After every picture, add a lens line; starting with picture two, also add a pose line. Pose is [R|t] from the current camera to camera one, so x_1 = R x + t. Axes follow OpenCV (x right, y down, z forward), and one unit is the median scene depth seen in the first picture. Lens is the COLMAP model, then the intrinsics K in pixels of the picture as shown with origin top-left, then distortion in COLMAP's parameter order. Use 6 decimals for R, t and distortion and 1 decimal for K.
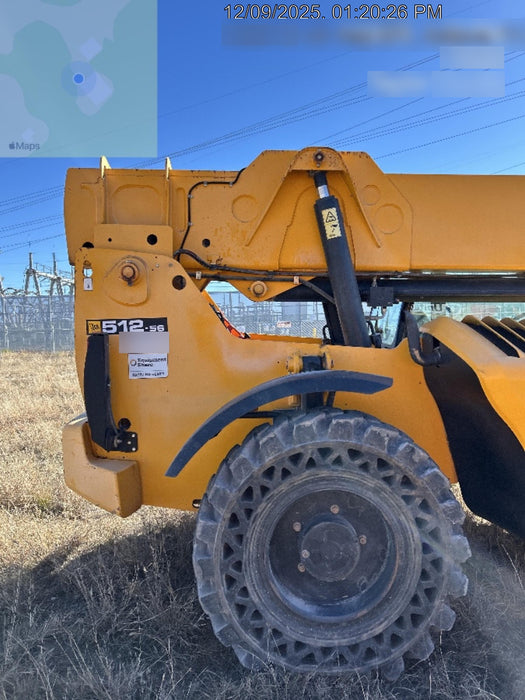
lens RADIAL K [[538.9, 0, 281.0], [0, 538.9, 326.6], [0, 0, 1]] dist [0.048399, -0.042324]
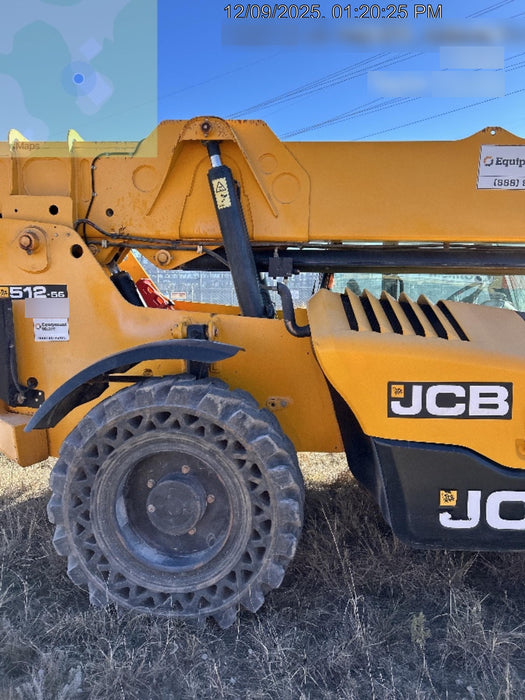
lens RADIAL K [[538.9, 0, 245.7], [0, 538.9, 328.2], [0, 0, 1]] dist [0.048399, -0.042324]
pose [[0.991815, 0.024785, -0.125257, 0.283079], [-0.016281, 0.997521, 0.068465, -0.010420], [0.126643, -0.065866, 0.989759, -0.011051]]
